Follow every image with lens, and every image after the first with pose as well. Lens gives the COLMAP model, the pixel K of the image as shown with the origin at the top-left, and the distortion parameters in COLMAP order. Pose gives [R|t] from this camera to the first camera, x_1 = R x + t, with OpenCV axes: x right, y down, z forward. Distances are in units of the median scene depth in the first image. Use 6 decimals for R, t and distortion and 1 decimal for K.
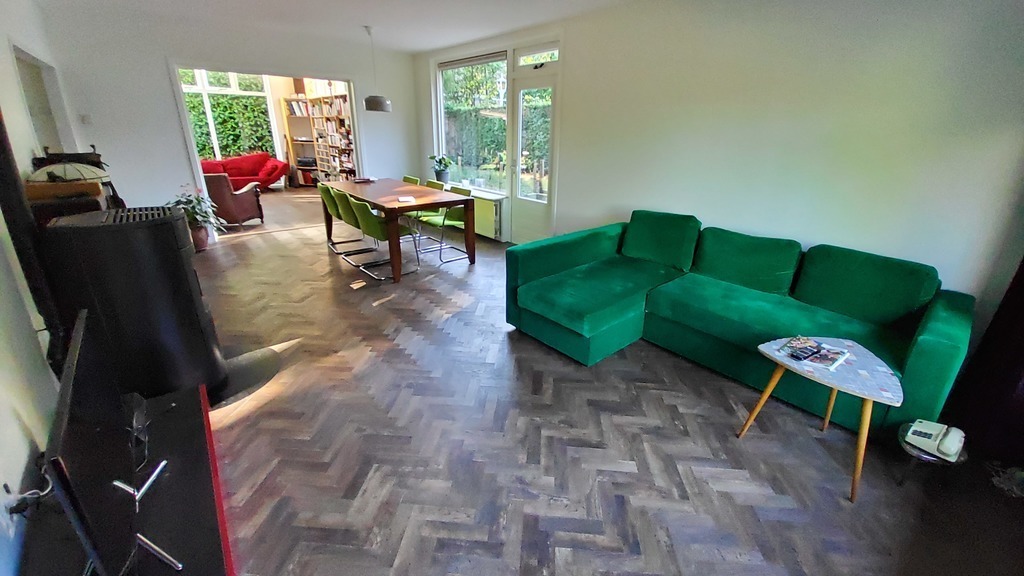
lens RADIAL K [[396.0, 0, 518.0], [0, 396.0, 272.7], [0, 0, 1]] dist [0.000718, 0.000038]
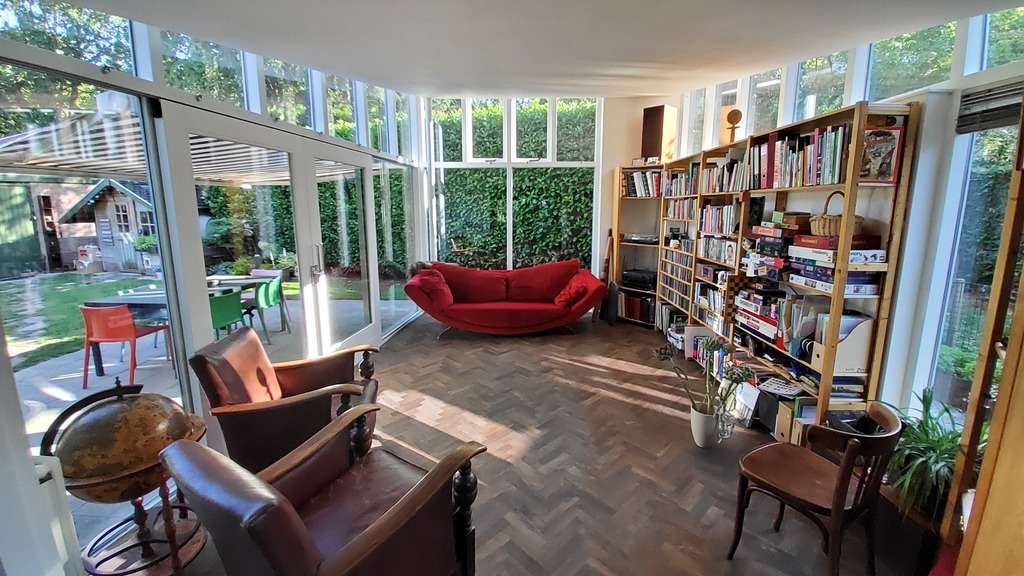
lens RADIAL K [[396.0, 0, 518.0], [0, 396.0, 272.7], [0, 0, 1]] dist [0.000718, 0.000038]
pose [[0.742749, 0.087925, -0.663772, -0.312020], [-0.211845, 0.971274, -0.108393, -0.203378], [0.635174, 0.221125, 0.740039, 0.521671]]
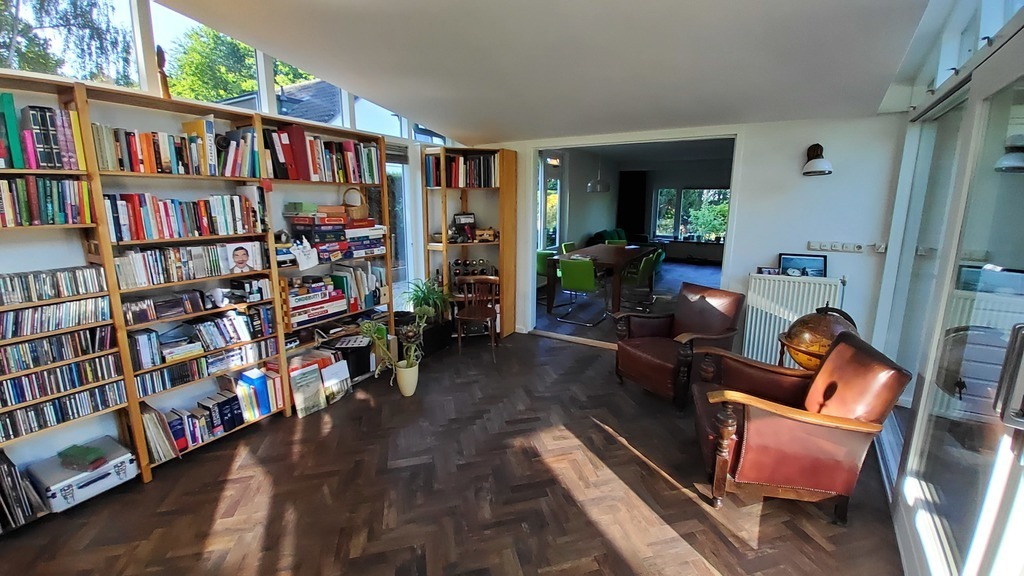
lens RADIAL K [[396.0, 0, 518.0], [0, 396.0, 272.7], [0, 0, 1]] dist [0.000718, 0.000038]
pose [[-0.322719, -0.191272, 0.926967, -0.718886], [0.306392, 0.905523, 0.293516, -0.309963], [-0.895531, 0.378739, -0.233625, 0.794575]]
